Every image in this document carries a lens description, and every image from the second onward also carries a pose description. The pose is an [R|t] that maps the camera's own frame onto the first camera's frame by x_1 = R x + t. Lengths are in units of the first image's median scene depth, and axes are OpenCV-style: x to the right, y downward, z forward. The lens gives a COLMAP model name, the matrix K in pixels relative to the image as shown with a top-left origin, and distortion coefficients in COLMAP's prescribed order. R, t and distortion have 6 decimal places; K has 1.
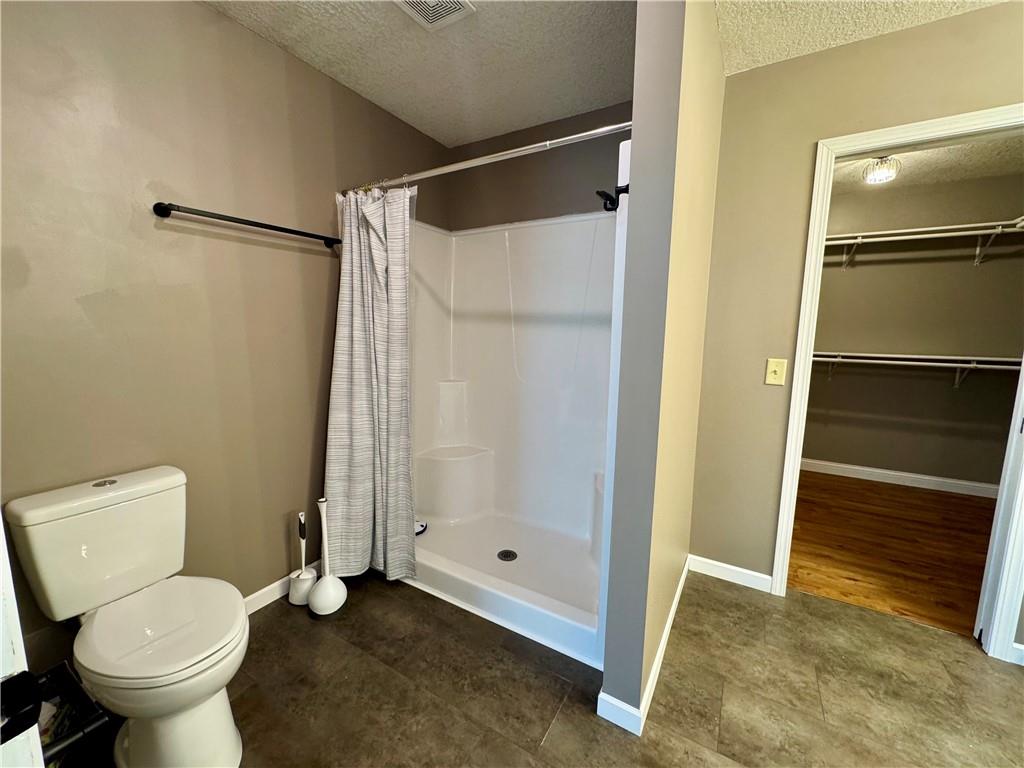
lens RADIAL K [[409.5, 0, 510.5], [0, 409.5, 382.0], [0, 0, 1]] dist [-0.000995, -0.000022]
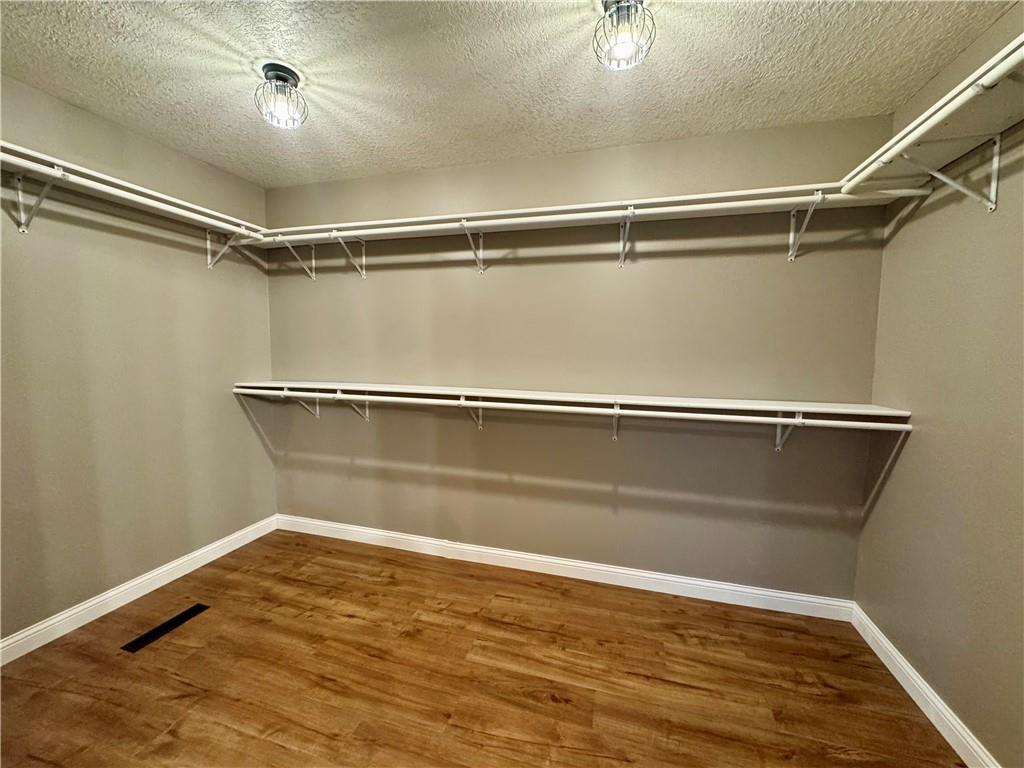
lens RADIAL K [[409.5, 0, 510.3], [0, 409.5, 381.1], [0, 0, 1]] dist [-0.000995, -0.000022]
pose [[0.967465, -0.013503, 0.252644, 0.914280], [0.029116, 0.997883, -0.058160, -0.121697], [-0.251324, 0.063623, 0.965810, 0.837272]]
